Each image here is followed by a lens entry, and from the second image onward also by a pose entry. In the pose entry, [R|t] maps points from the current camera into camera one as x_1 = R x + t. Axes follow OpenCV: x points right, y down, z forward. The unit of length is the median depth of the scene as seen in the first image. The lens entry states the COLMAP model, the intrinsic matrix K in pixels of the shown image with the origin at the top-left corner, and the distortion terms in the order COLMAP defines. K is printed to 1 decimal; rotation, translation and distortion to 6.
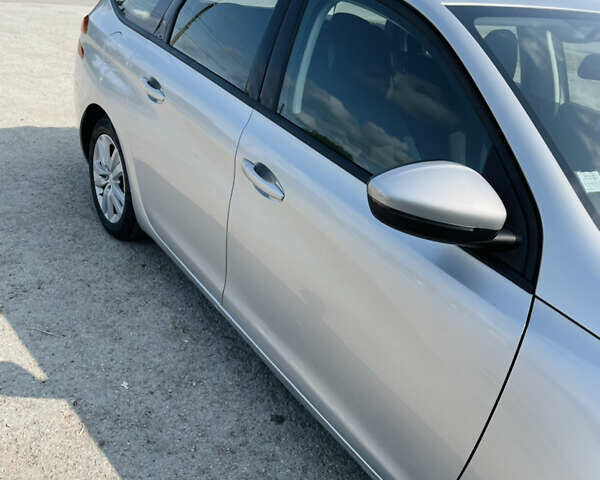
lens RADIAL K [[608.4, 0, 300.0], [0, 608.4, 240.0], [0, 0, 1]] dist [0.084955, -0.110700]
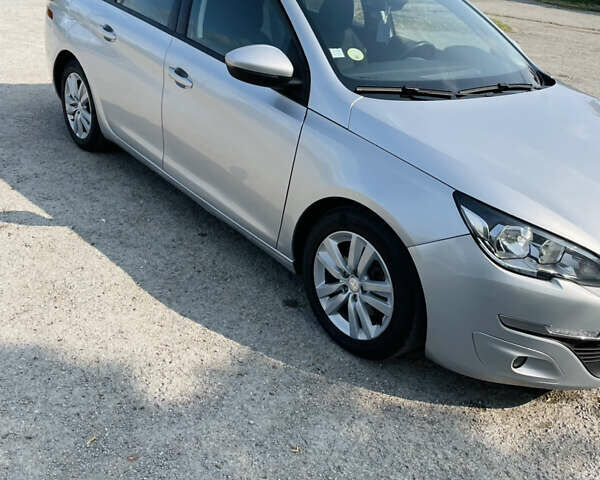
lens RADIAL K [[608.4, 0, 300.0], [0, 608.4, 240.0], [0, 0, 1]] dist [0.084955, -0.110700]
pose [[0.996183, -0.058252, 0.065008, 0.097163], [0.056348, 0.997938, 0.030741, 0.231993], [-0.066665, -0.026961, 0.997411, -0.524165]]
